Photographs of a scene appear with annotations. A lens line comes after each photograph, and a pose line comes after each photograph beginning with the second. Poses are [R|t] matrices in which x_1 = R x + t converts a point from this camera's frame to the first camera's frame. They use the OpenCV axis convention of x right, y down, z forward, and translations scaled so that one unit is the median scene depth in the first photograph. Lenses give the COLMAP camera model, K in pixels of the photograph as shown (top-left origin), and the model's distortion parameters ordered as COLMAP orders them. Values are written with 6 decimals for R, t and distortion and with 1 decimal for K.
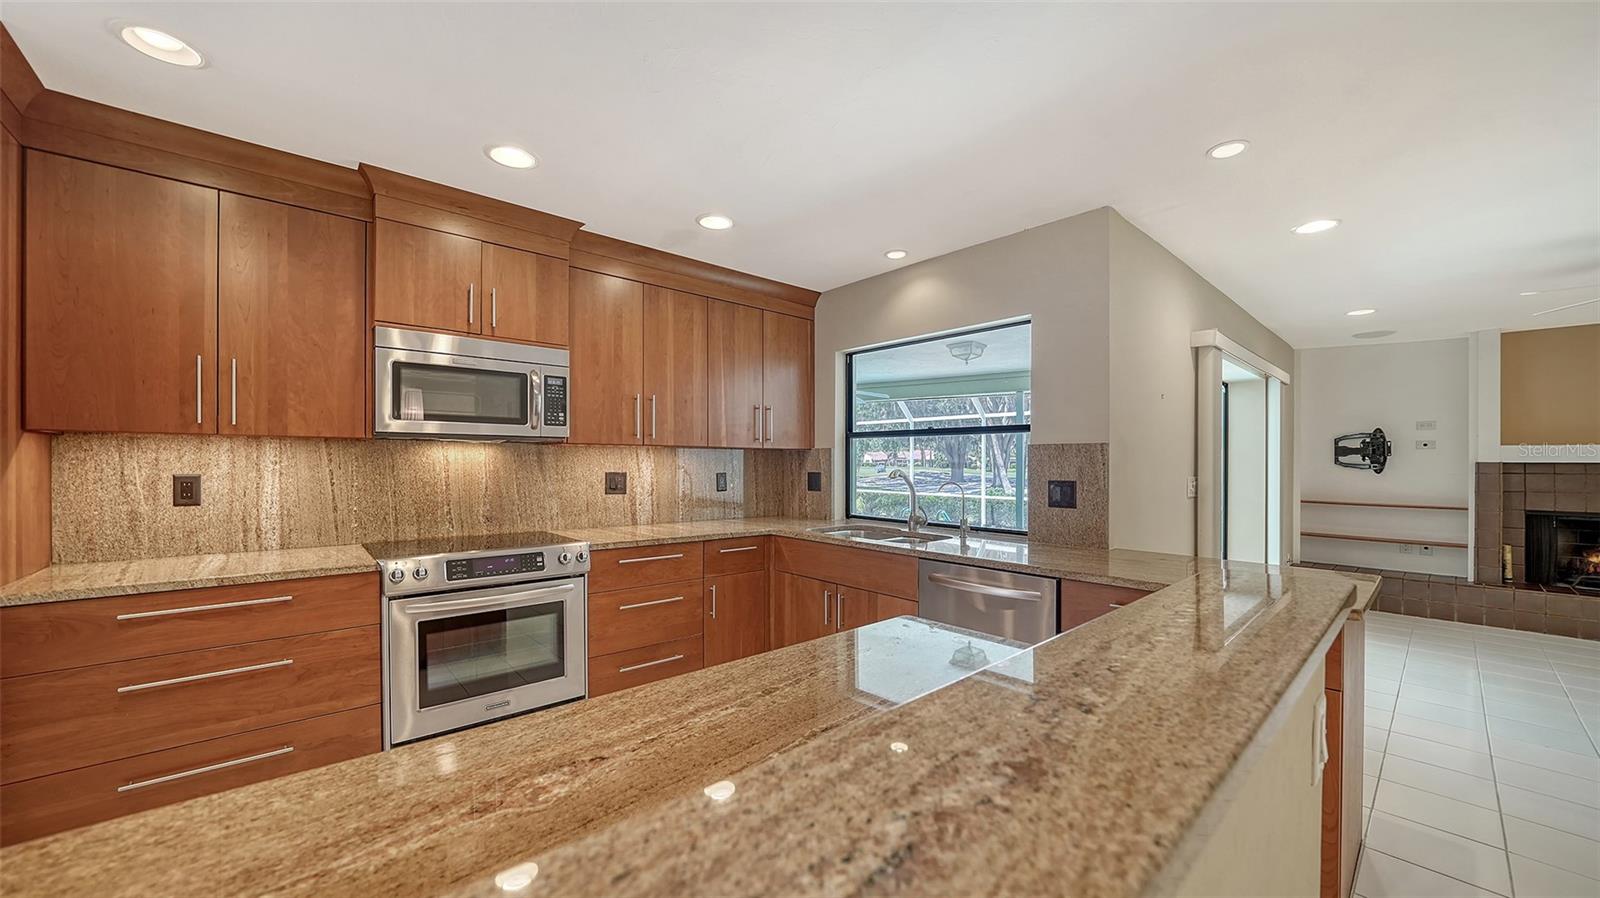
lens RADIAL K [[586.8, 0, 802.9], [0, 586.8, 465.1], [0, 0, 1]] dist [-0.016914, -0.000149]
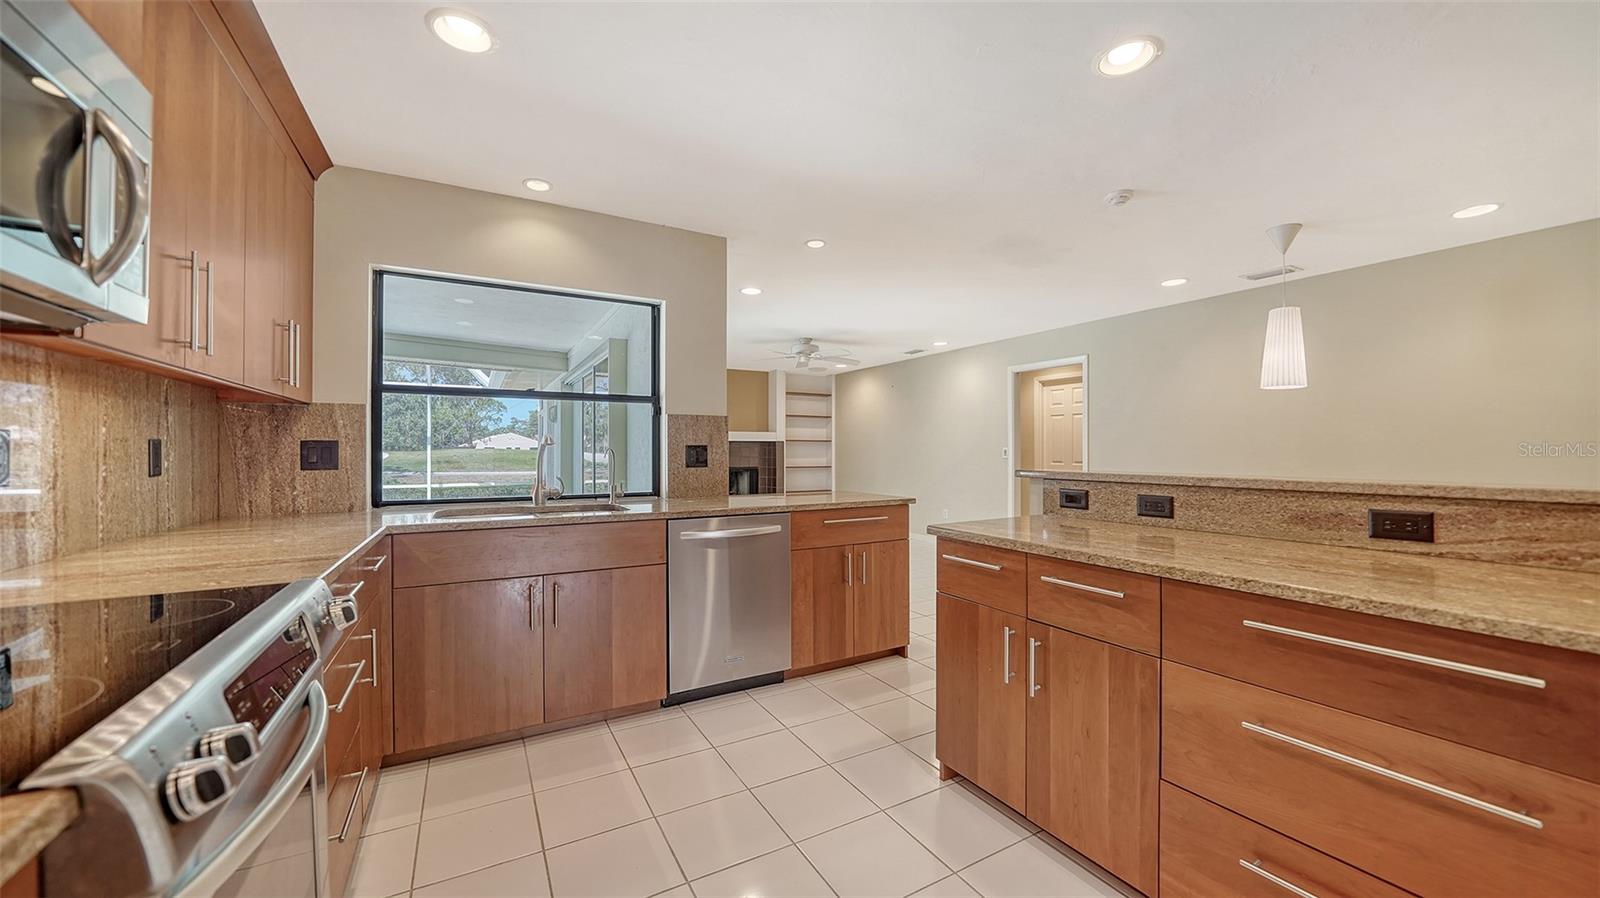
lens RADIAL K [[577.0, 0, 795.6], [0, 577.0, 449.0], [0, 0, 1]] dist [-0.019247, 0.000007]
pose [[0.217409, -0.002805, 0.976077, -0.668240], [0.005695, 0.999982, 0.001606, 0.033027], [-0.976064, 0.005209, 0.217421, 0.518606]]
